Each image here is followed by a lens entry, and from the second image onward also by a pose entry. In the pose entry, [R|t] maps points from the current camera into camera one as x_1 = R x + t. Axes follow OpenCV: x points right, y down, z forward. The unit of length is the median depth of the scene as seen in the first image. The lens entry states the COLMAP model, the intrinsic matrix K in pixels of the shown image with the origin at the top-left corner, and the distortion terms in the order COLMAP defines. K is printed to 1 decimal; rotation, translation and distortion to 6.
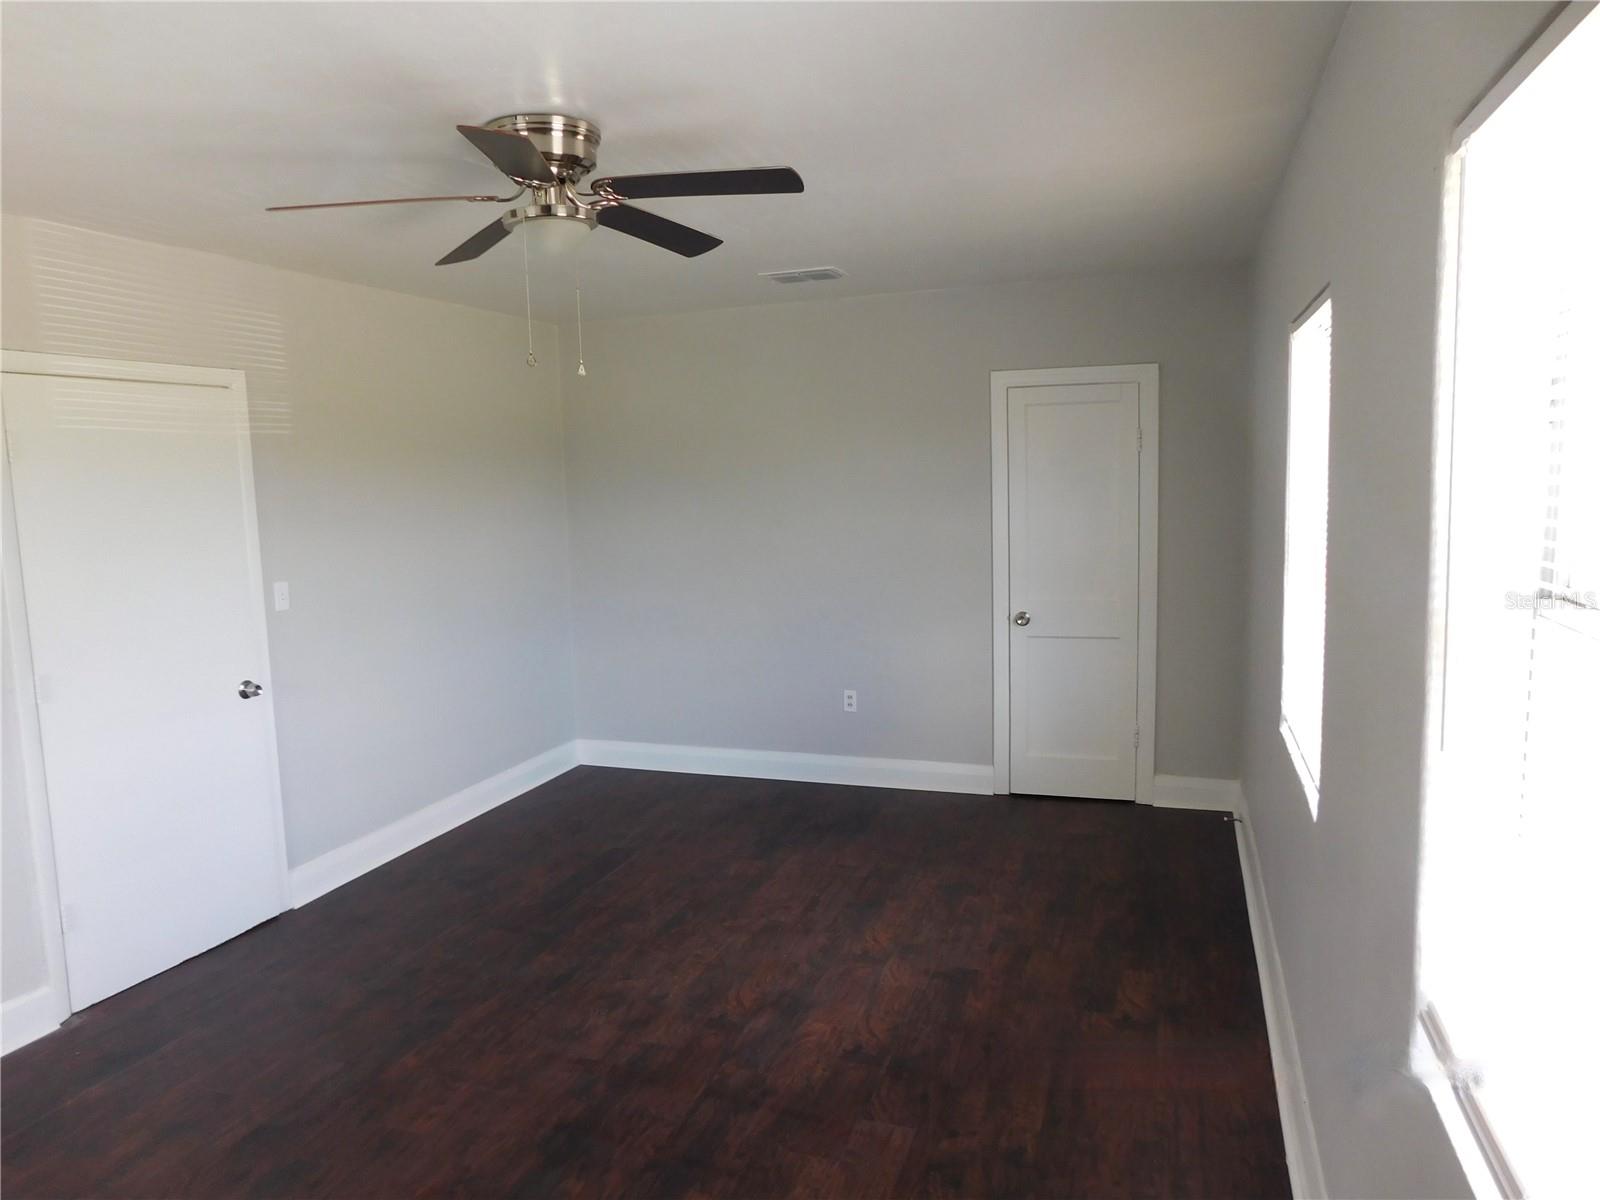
lens RADIAL K [[1071.0, 0, 796.8], [0, 1071.0, 598.3], [0, 0, 1]] dist [-0.049841, 0.029587]
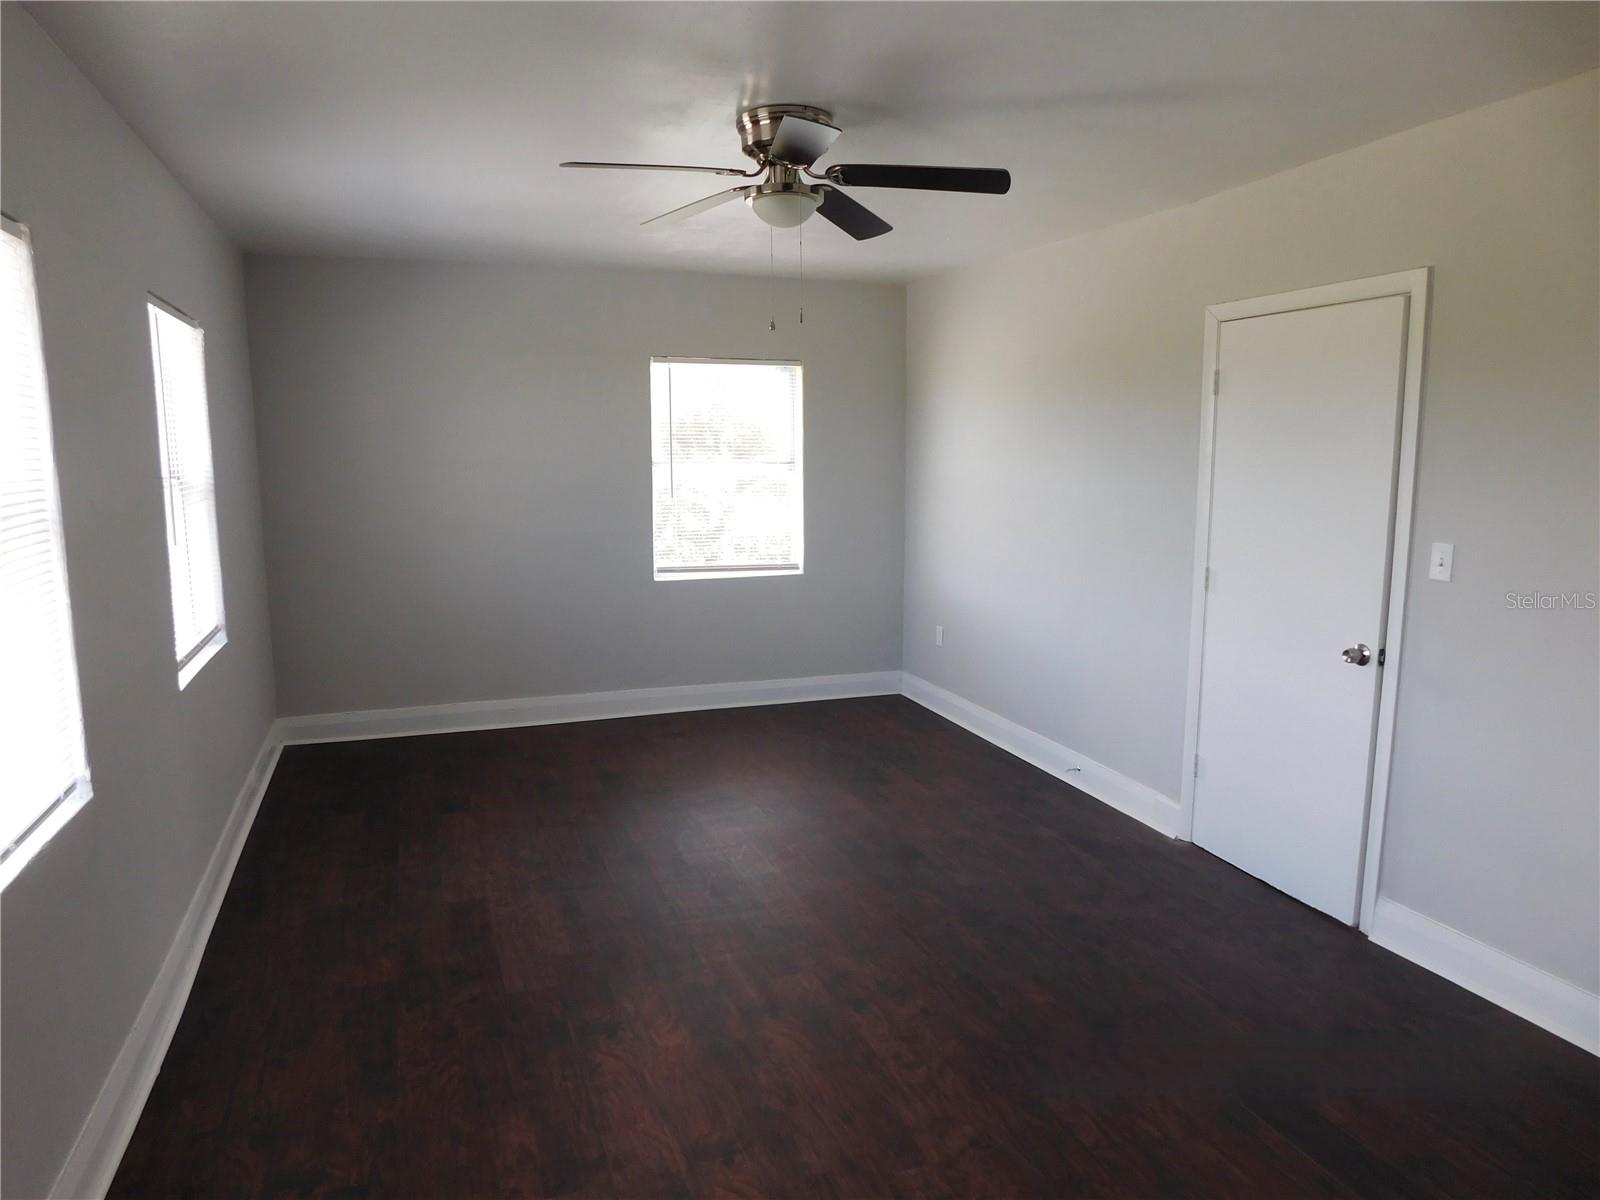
lens RADIAL K [[1071.0, 0, 788.9], [0, 1071.0, 607.8], [0, 0, 1]] dist [-0.049841, 0.029587]
pose [[-0.776693, 0.118726, -0.618588, 0.388697], [-0.056955, 0.964814, 0.256689, -0.153814], [0.627299, 0.234600, -0.742603, 1.411625]]
